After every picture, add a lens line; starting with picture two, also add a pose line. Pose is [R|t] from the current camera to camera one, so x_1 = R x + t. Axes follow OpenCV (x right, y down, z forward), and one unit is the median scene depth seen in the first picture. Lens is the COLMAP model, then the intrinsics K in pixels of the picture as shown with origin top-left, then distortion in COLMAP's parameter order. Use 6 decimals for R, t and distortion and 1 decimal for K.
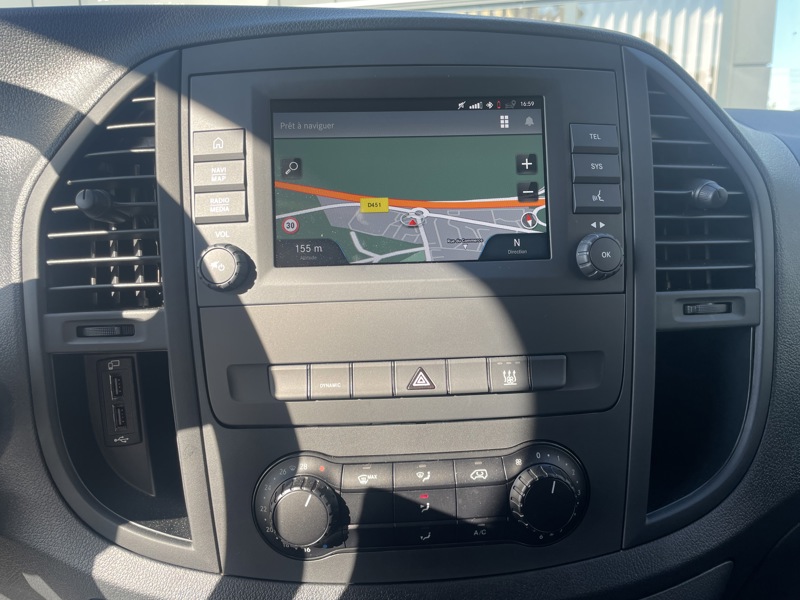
lens RADIAL K [[612.8, 0, 398.2], [0, 612.8, 284.0], [0, 0, 1]] dist [0.081268, -0.127135]
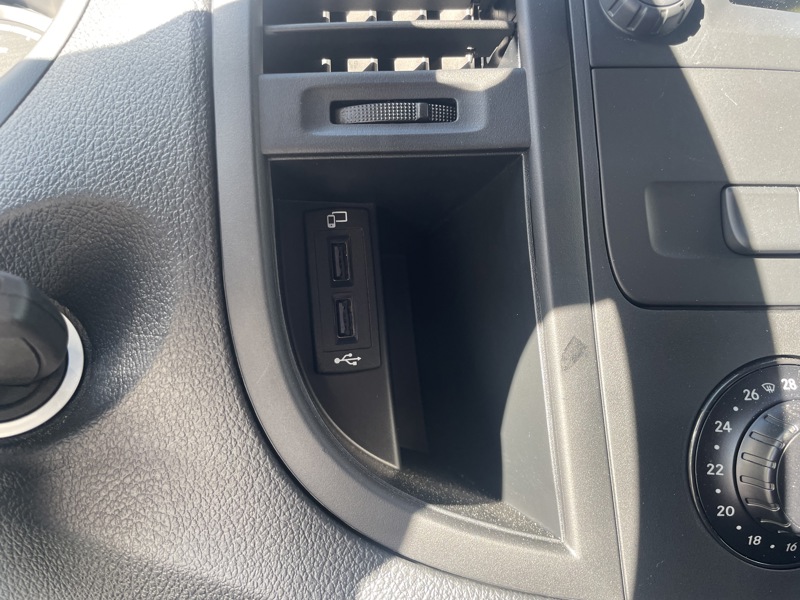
lens RADIAL K [[612.8, 0, 398.2], [0, 612.8, 284.0], [0, 0, 1]] dist [0.081268, -0.127135]
pose [[0.988659, 0.027213, 0.147692, -0.547879], [-0.017458, 0.997603, -0.066953, 0.250490], [-0.149161, 0.063615, 0.986765, 0.532080]]
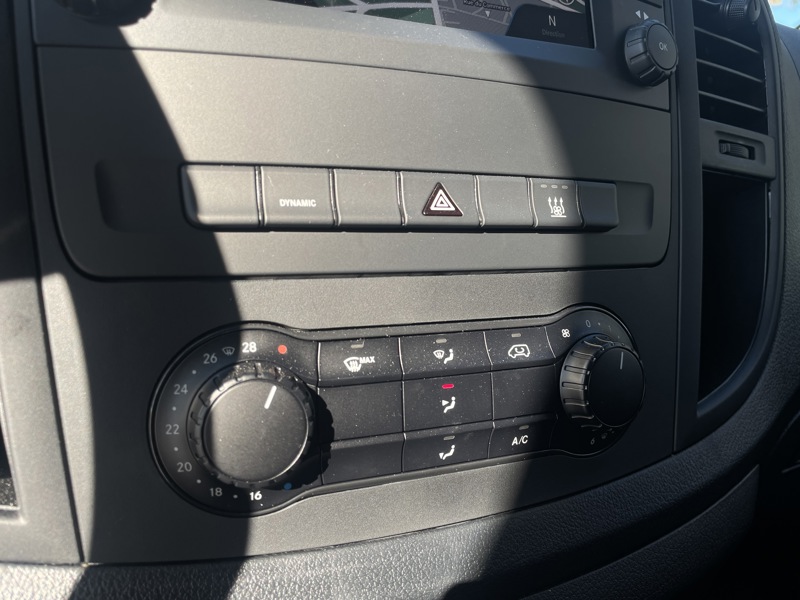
lens RADIAL K [[612.8, 0, 398.2], [0, 612.8, 284.0], [0, 0, 1]] dist [0.081268, -0.127135]
pose [[0.942811, -0.003853, 0.333306, -0.210444], [0.014758, 0.999435, -0.030190, 0.254733], [-0.333001, 0.033383, 0.942335, 0.420995]]
